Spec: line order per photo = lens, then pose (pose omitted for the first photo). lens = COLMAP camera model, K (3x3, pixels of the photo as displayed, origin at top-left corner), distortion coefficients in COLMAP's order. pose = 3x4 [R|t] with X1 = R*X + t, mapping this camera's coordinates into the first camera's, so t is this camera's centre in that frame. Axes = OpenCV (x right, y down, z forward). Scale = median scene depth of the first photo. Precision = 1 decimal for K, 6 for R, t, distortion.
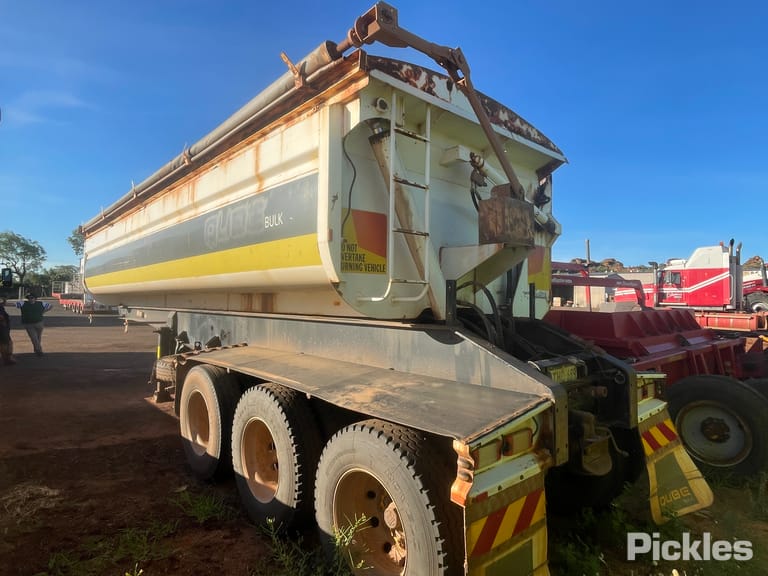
lens RADIAL K [[444.7, 0, 384.0], [0, 444.7, 288.0], [0, 0, 1]] dist [-0.002683, 0.000361]
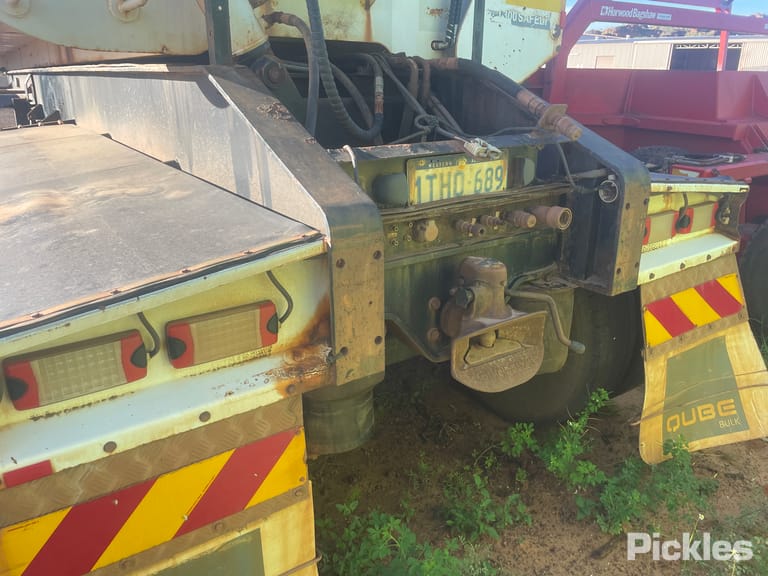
lens RADIAL K [[582.1, 0, 385.7], [0, 582.1, 273.8], [0, 0, 1]] dist [0.090186, -0.120360]
pose [[0.993542, 0.039058, -0.106530, 0.367692], [-0.000313, 0.939823, 0.341662, 0.076487], [0.113464, -0.339422, 0.933766, 0.378780]]
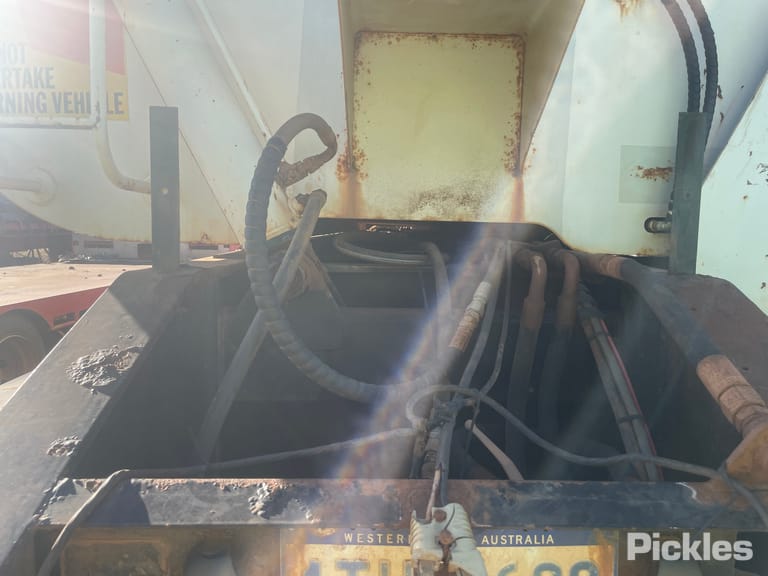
lens RADIAL K [[582.1, 0, 385.7], [0, 582.1, 273.8], [0, 0, 1]] dist [0.090186, -0.120360]
pose [[0.756983, 0.059733, -0.650698, 0.488438], [0.003931, 0.995379, 0.095948, 0.049861], [0.653423, -0.075189, 0.753250, 0.755195]]
